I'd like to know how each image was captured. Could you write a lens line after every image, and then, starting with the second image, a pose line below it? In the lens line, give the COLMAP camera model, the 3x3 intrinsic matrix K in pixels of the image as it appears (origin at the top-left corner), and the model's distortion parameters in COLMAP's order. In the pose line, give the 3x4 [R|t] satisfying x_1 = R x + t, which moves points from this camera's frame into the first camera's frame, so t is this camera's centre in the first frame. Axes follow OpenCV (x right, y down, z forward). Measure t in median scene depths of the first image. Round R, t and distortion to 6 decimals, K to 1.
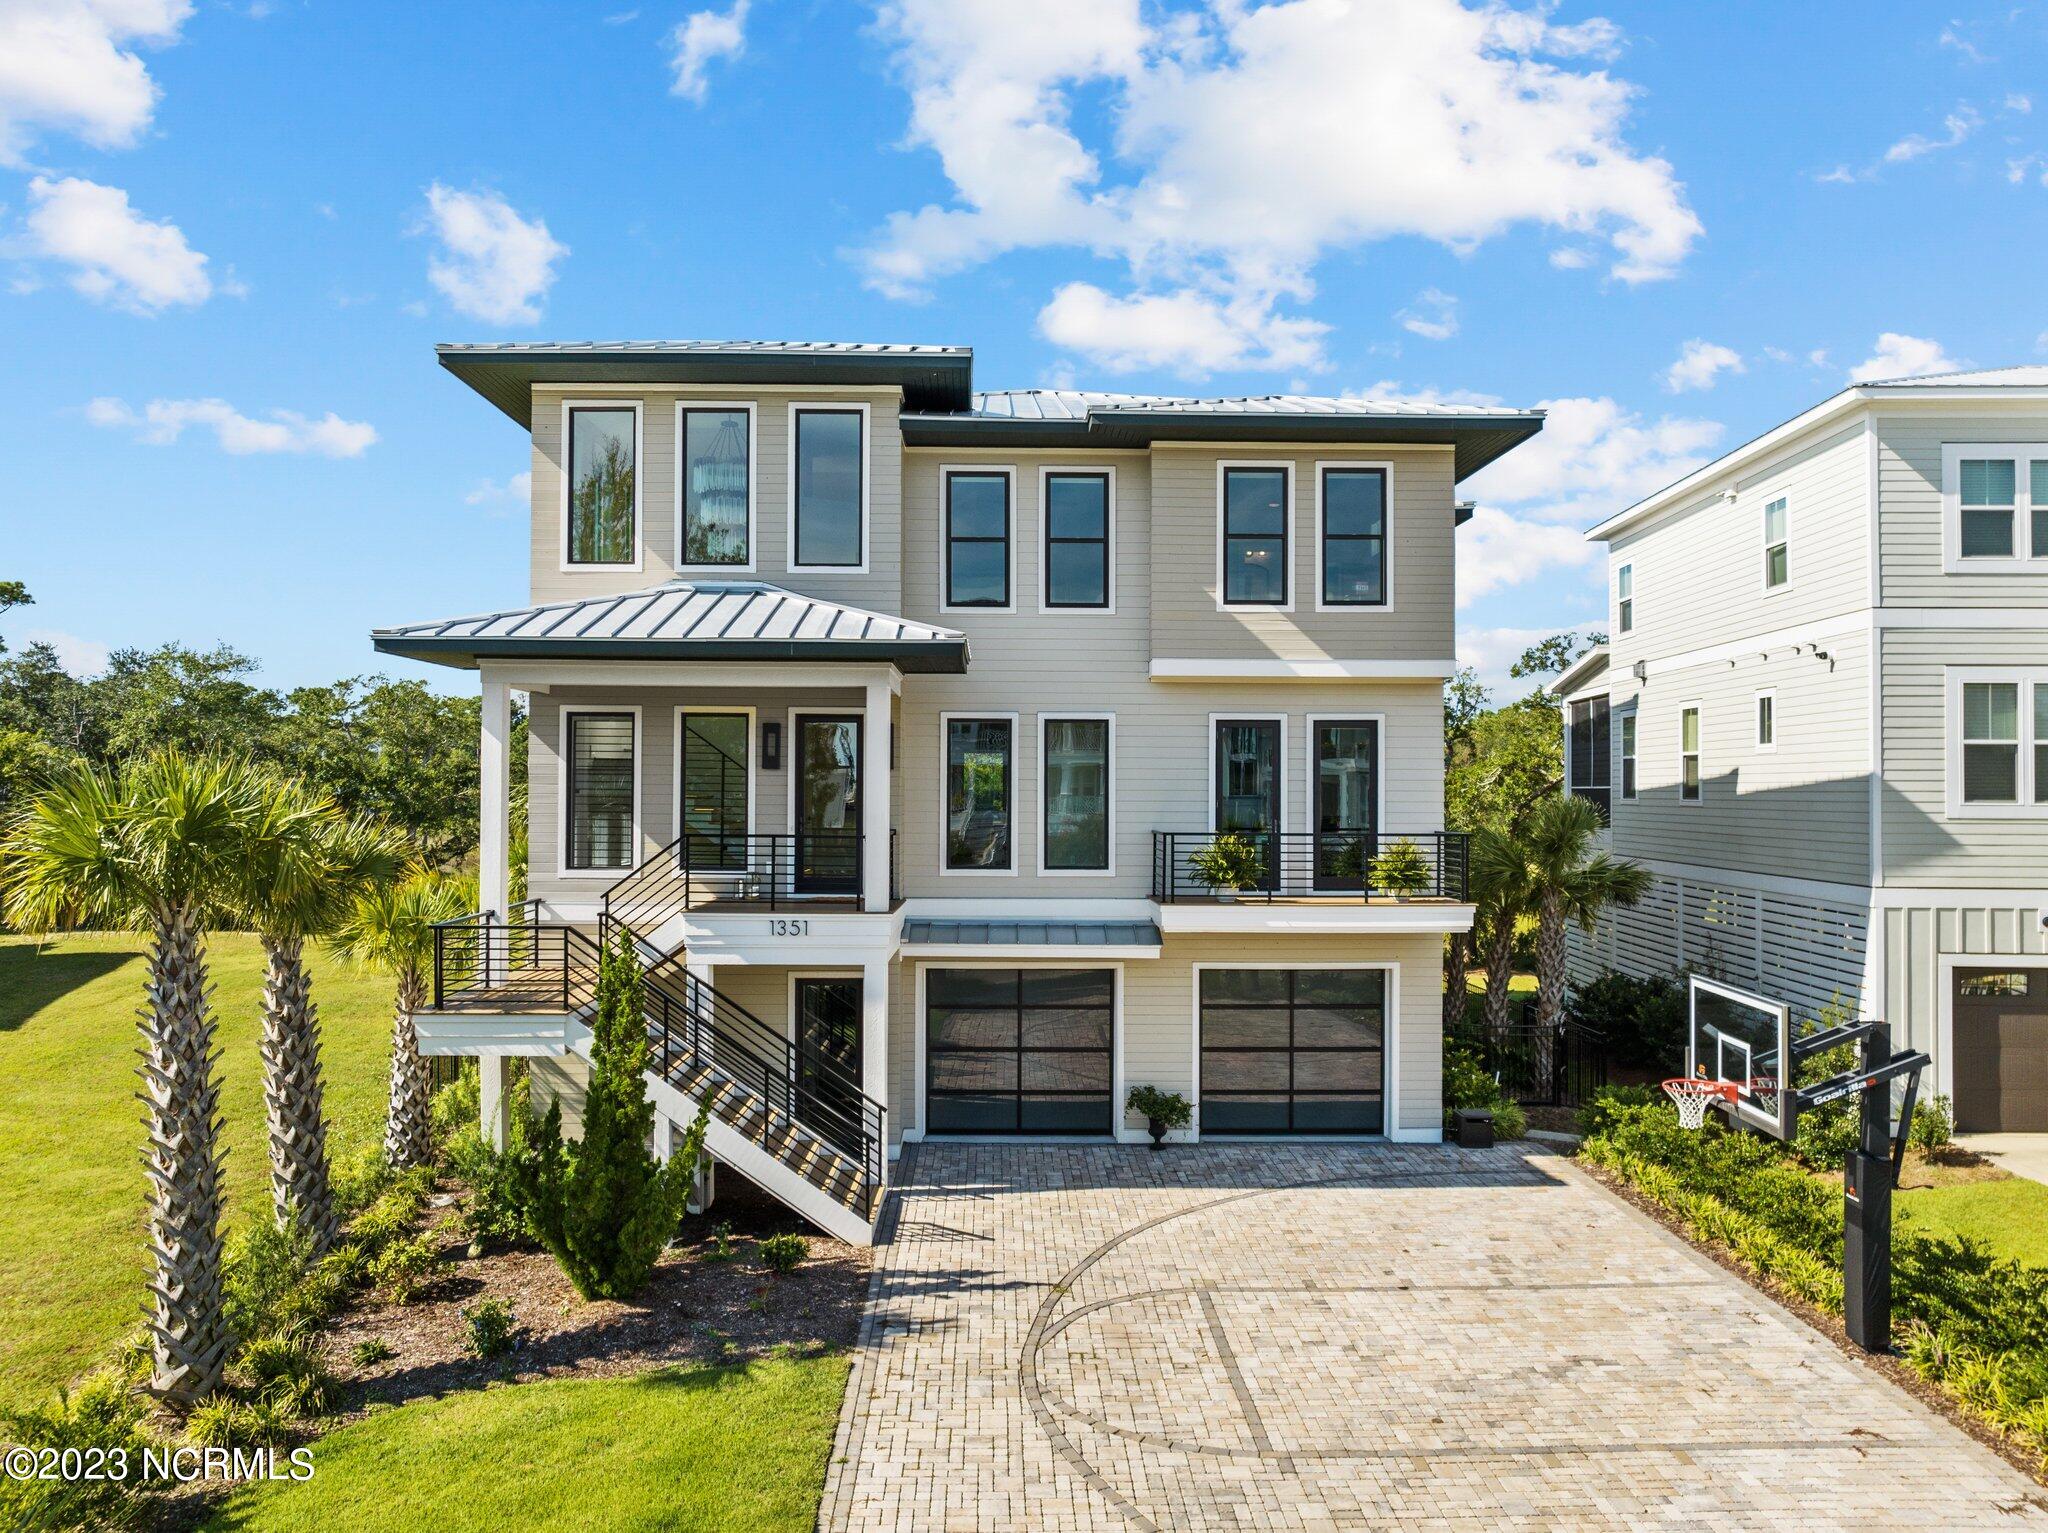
lens RADIAL K [[1449.8, 0, 1022.6], [0, 1449.8, 761.1], [0, 0, 1]] dist [-0.040176, 0.005680]
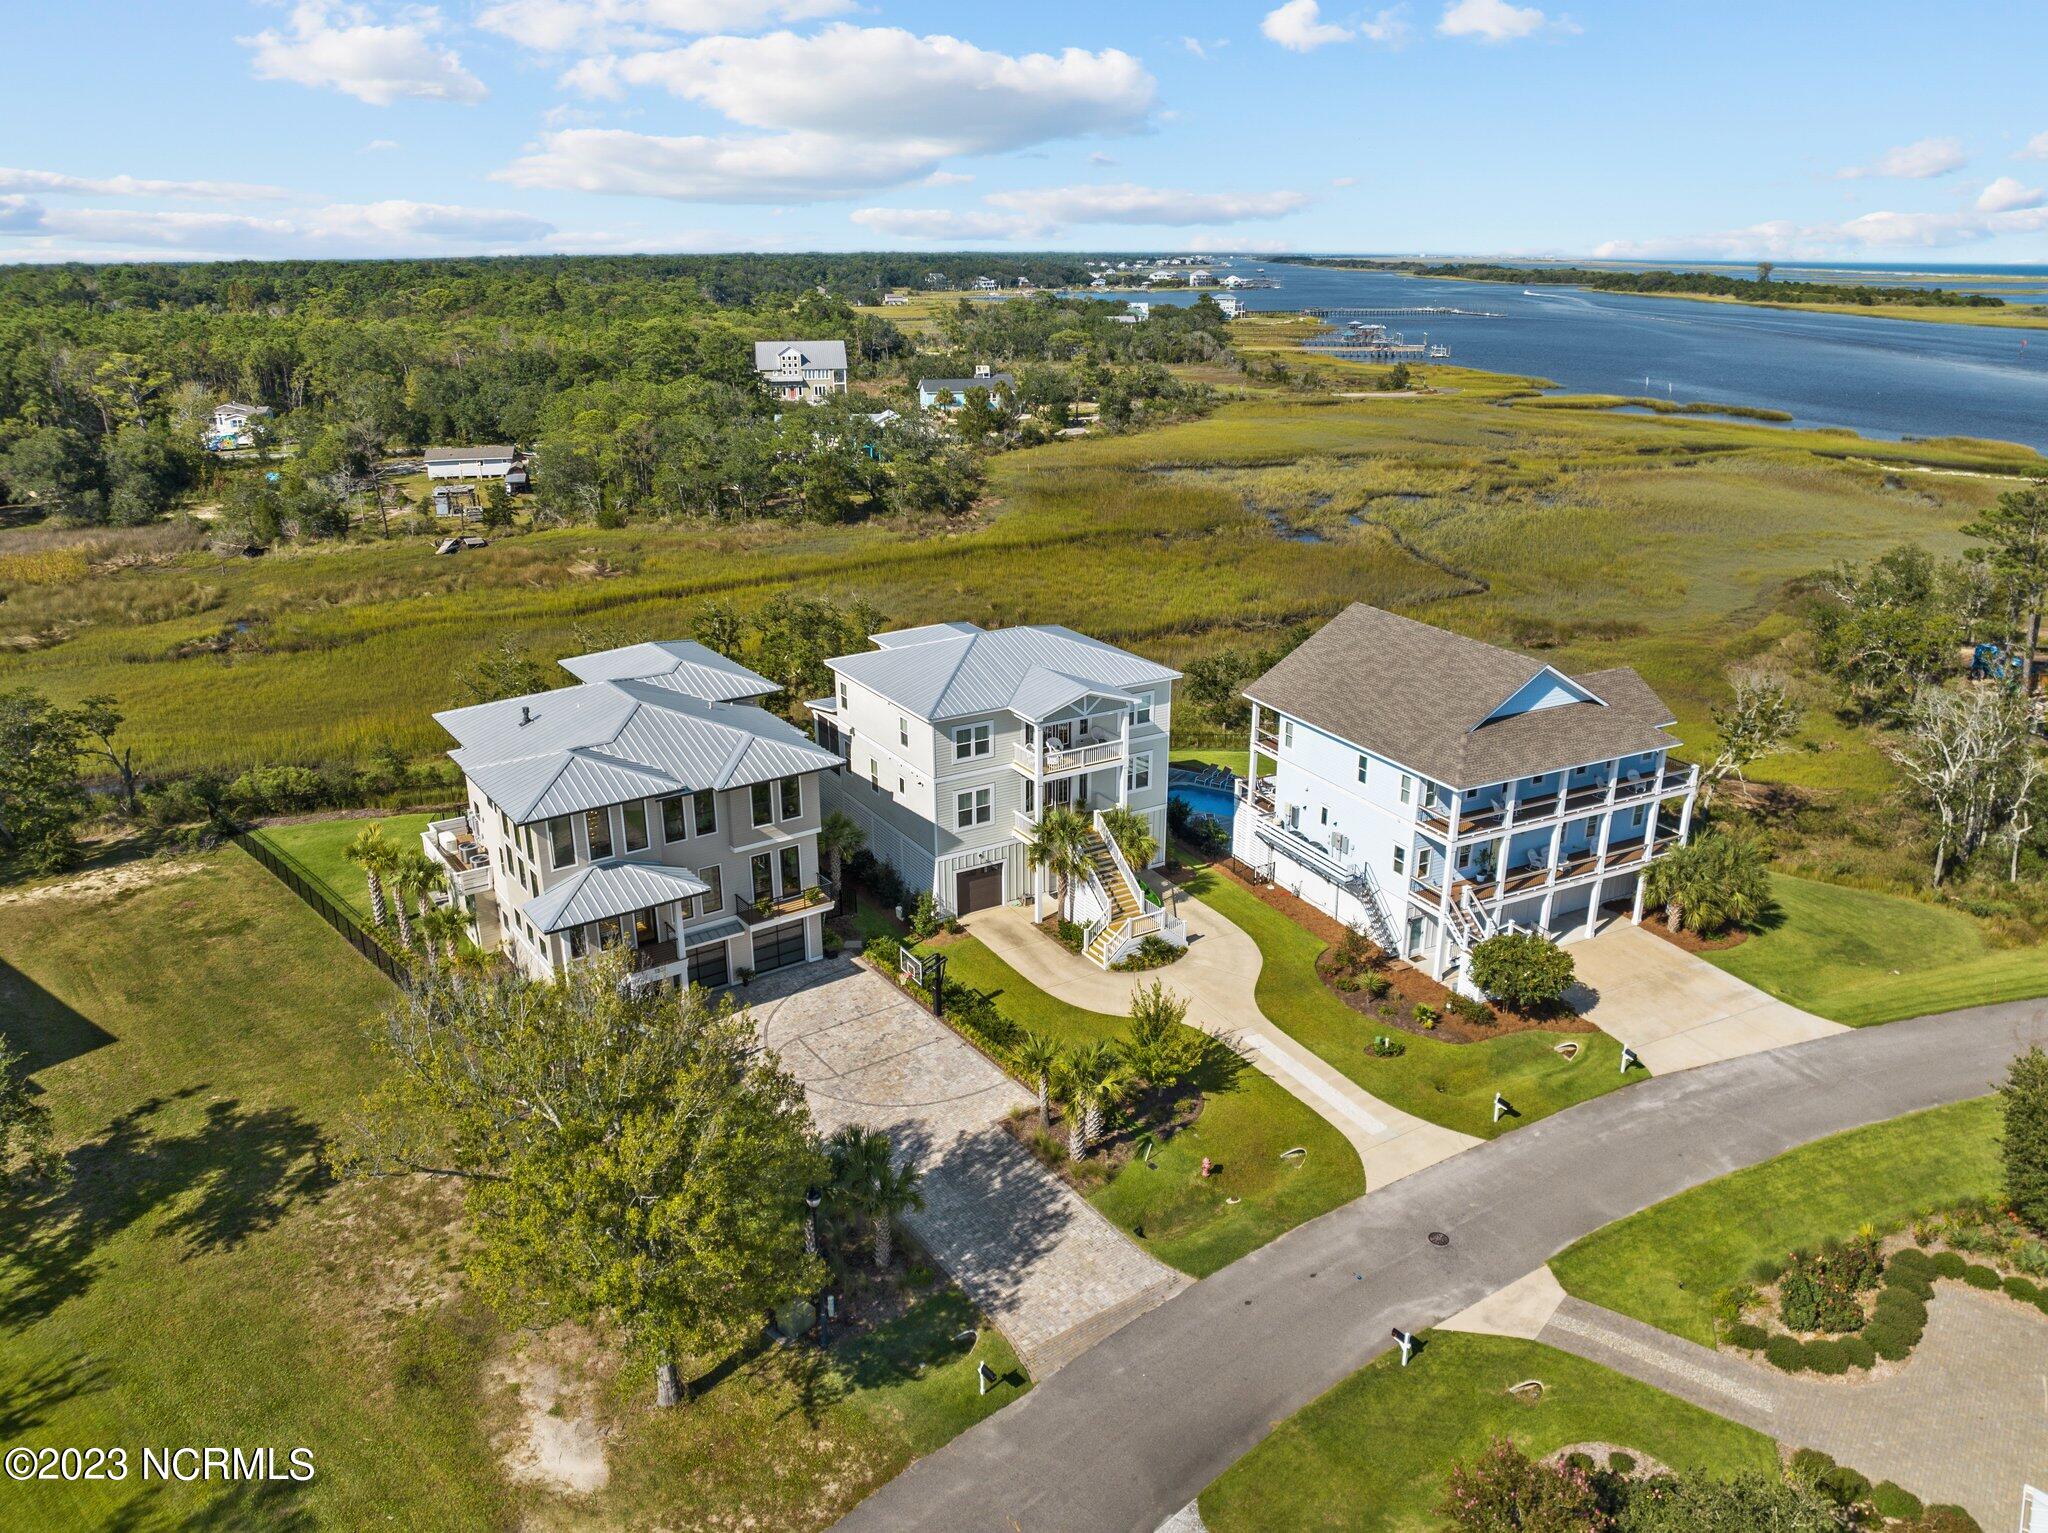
lens RADIAL K [[1436.4, 0, 1024.0], [0, 1436.4, 766.5], [0, 0, 1]] dist [-0.035782, -0.000555]
pose [[0.825950, -0.198999, 0.527452, -1.026455], [-0.000648, 0.935289, 0.353884, -1.378529], [-0.563743, -0.292632, 0.772373, -1.756880]]
